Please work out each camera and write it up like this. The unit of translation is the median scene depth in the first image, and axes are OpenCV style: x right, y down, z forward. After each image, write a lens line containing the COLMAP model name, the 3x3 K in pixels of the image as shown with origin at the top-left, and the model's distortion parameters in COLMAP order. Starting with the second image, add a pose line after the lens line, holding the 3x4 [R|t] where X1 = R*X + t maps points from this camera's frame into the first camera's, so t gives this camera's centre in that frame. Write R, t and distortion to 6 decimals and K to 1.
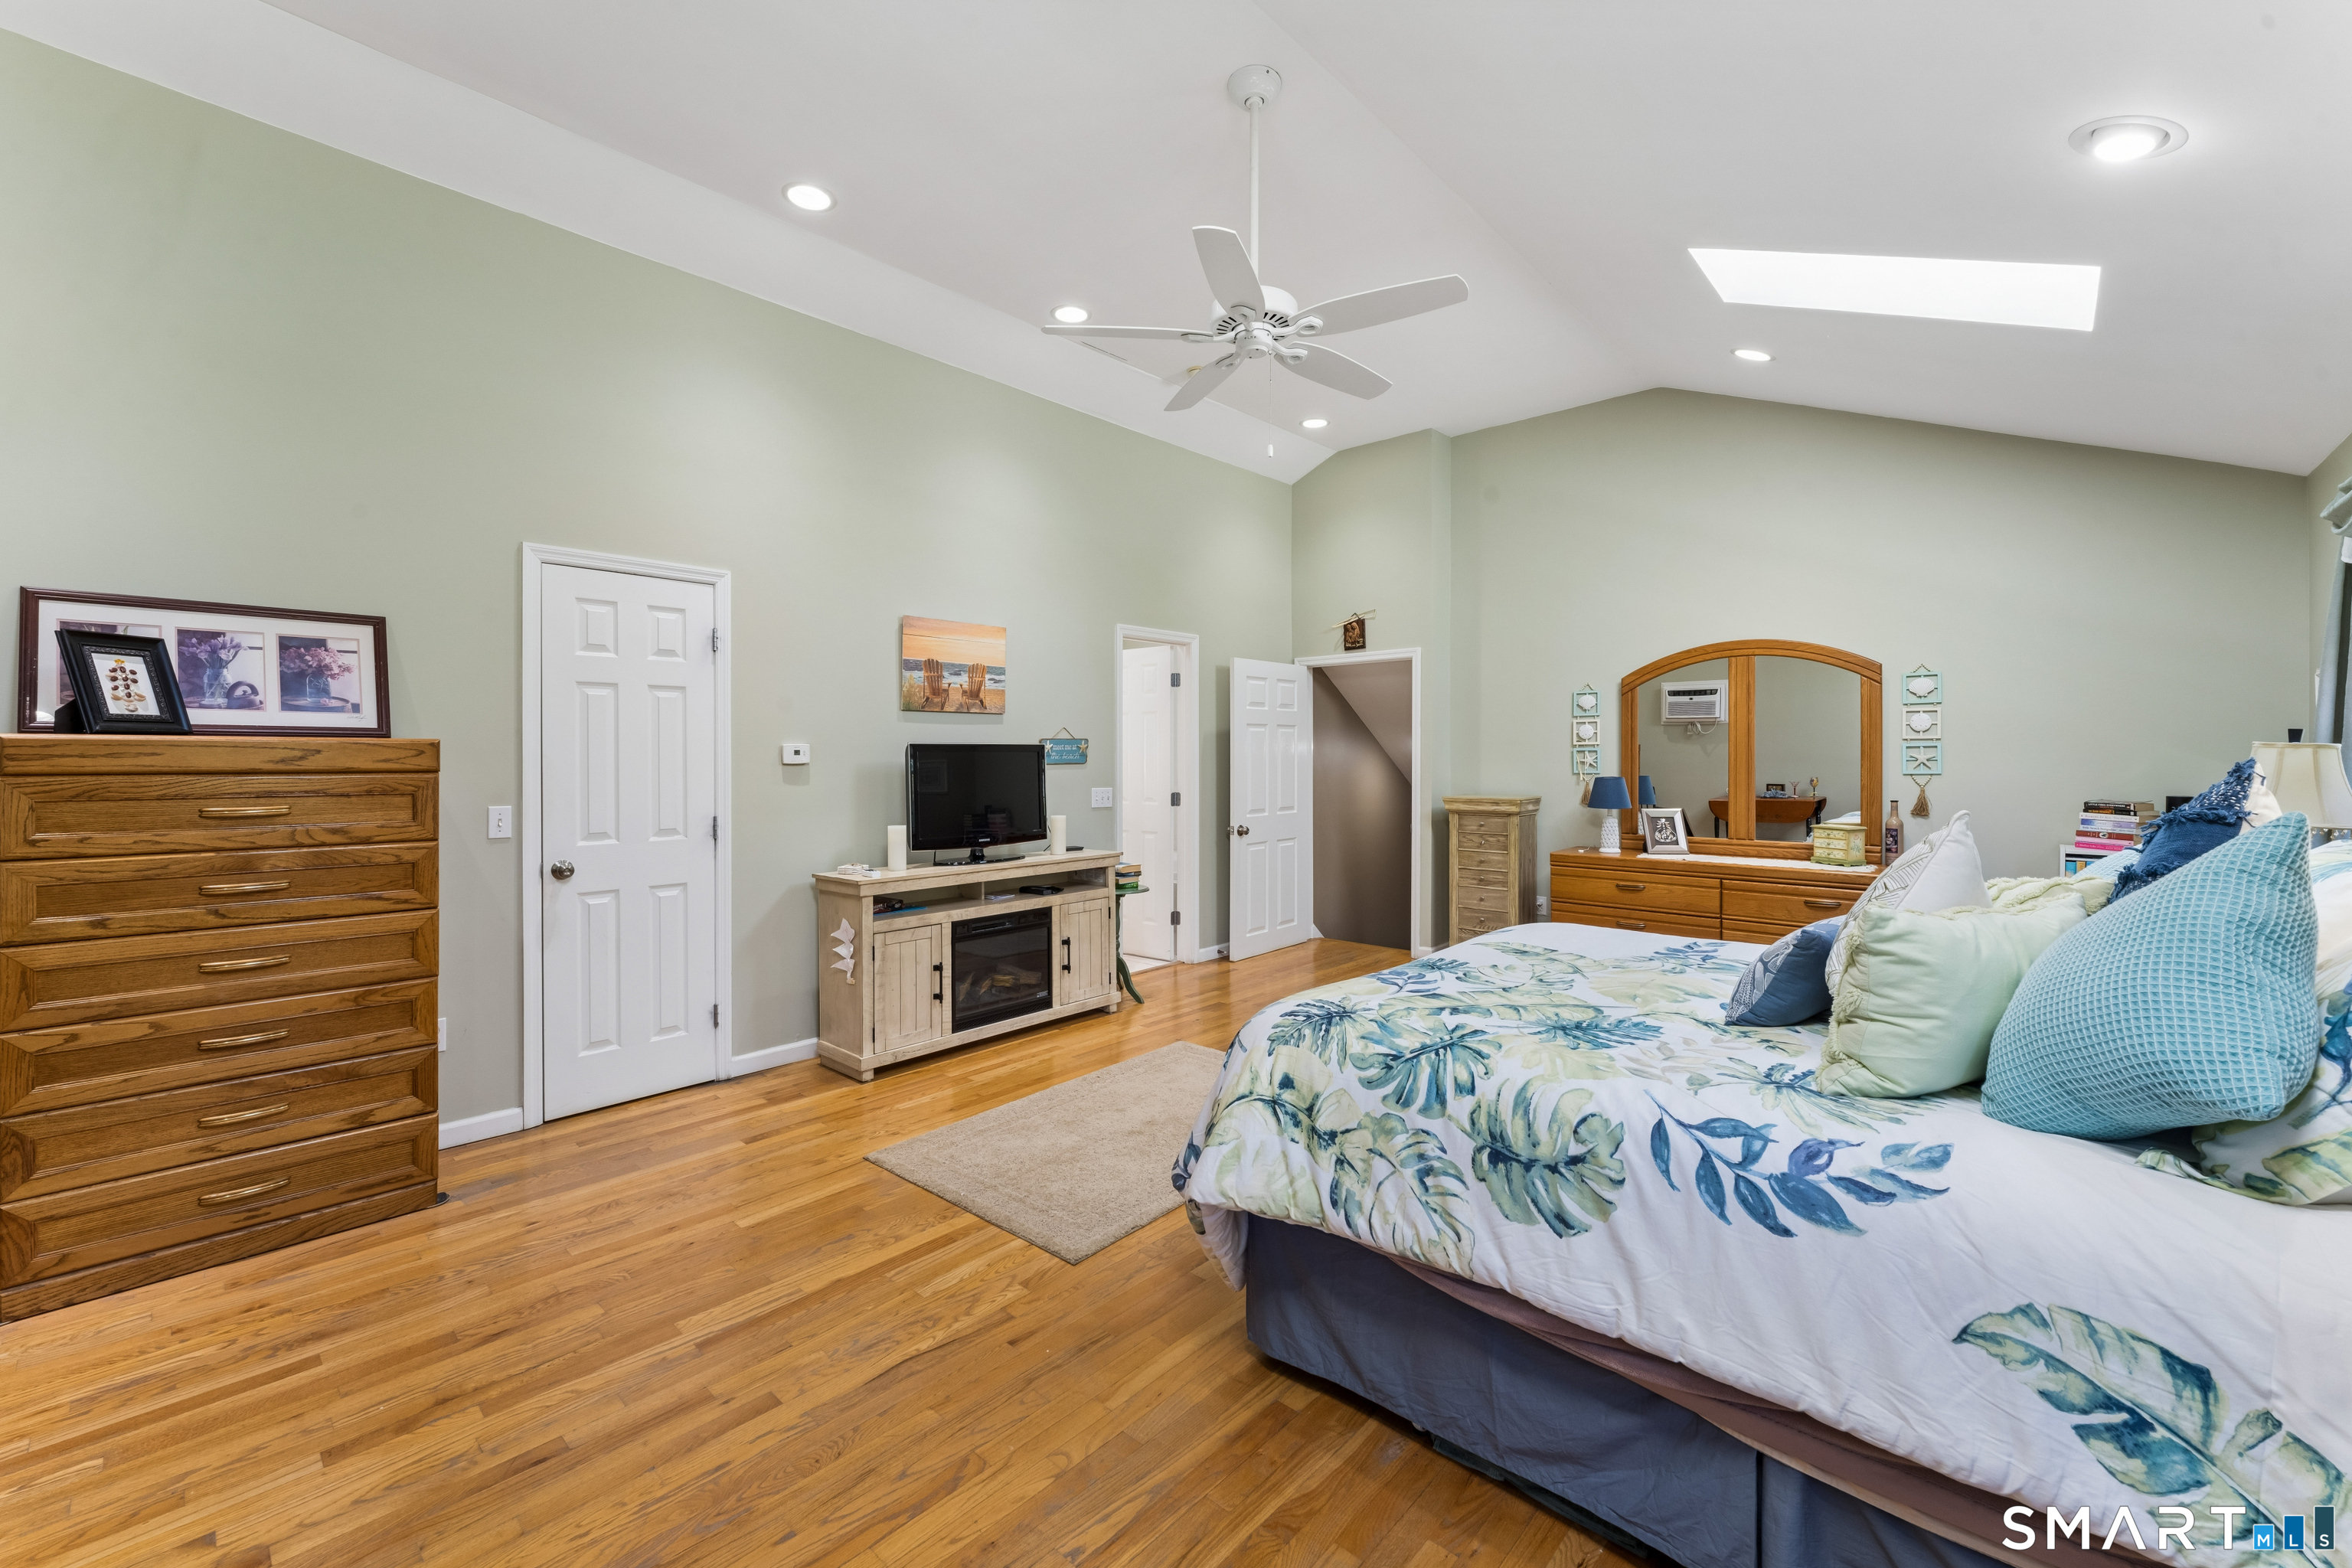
lens RADIAL K [[949.2, 0, 1169.4], [0, 949.2, 780.7], [0, 0, 1]] dist [0.001942, -0.000074]
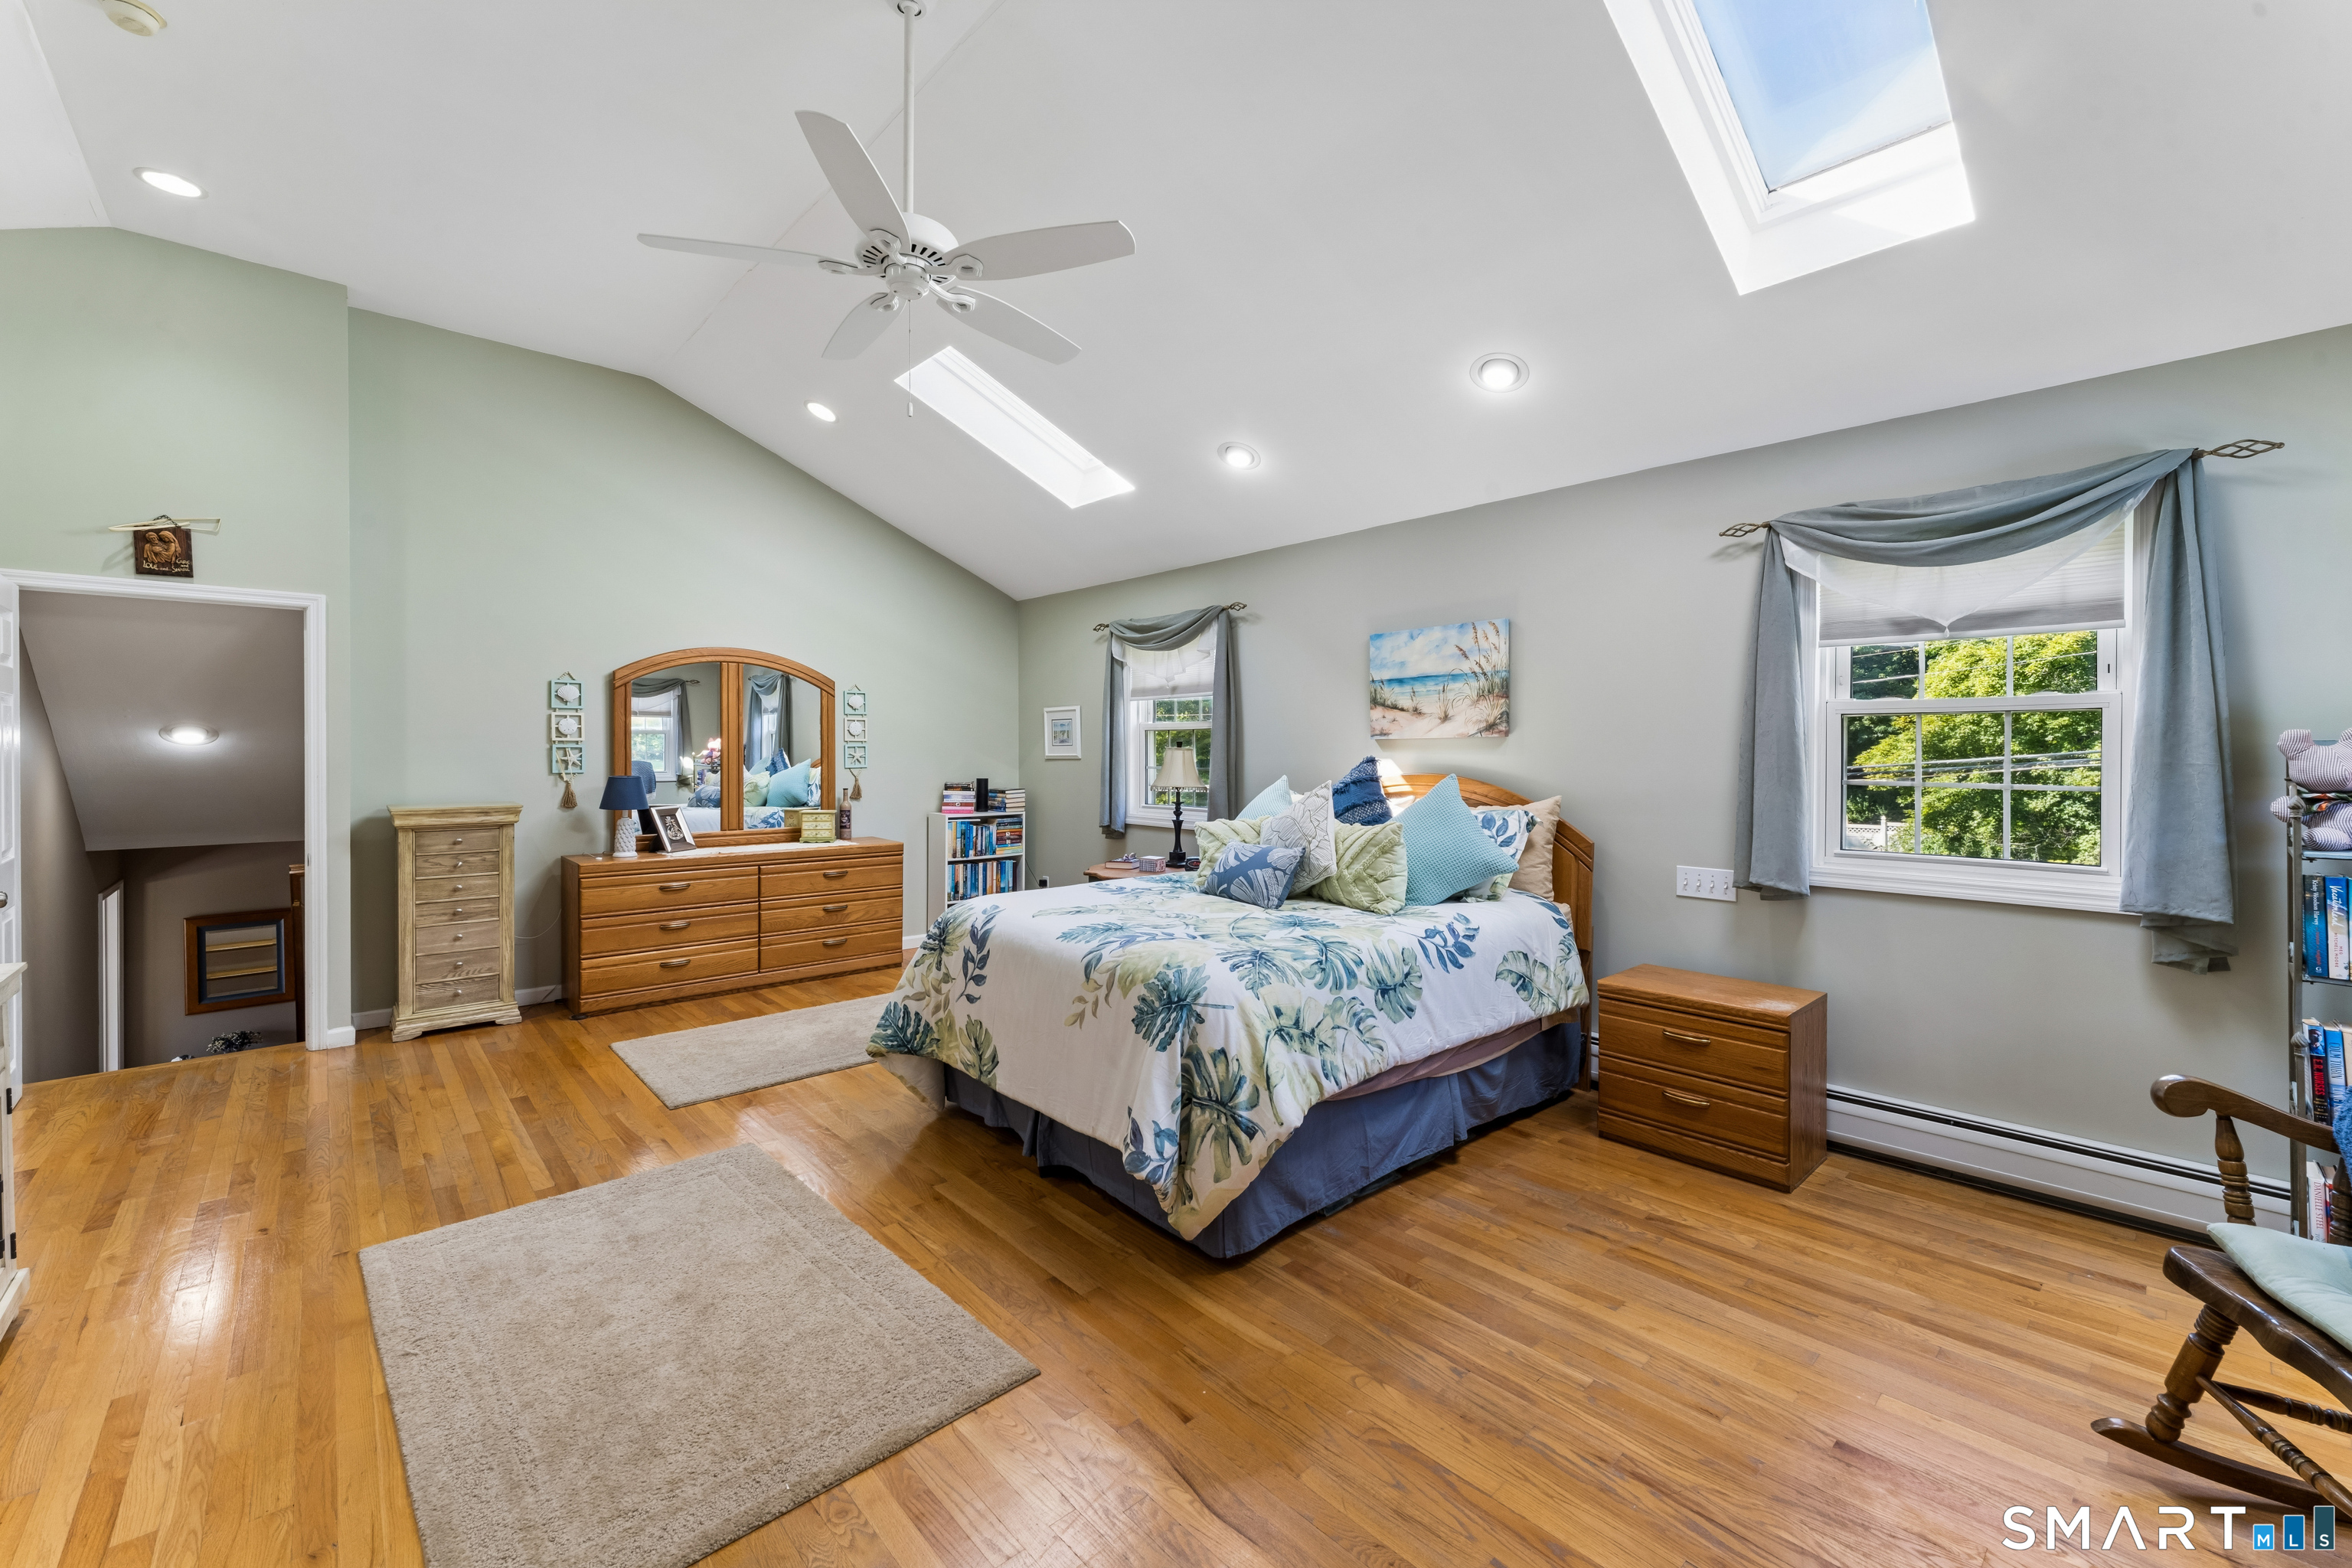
lens RADIAL K [[949.2, 0, 1177.9], [0, 949.2, 773.3], [0, 0, 1]] dist [0.001942, -0.000074]
pose [[0.092848, -0.019244, 0.995494, -1.181384], [0.024469, 0.999555, 0.017040, -0.025870], [-0.995380, 0.022777, 0.093278, 1.043239]]
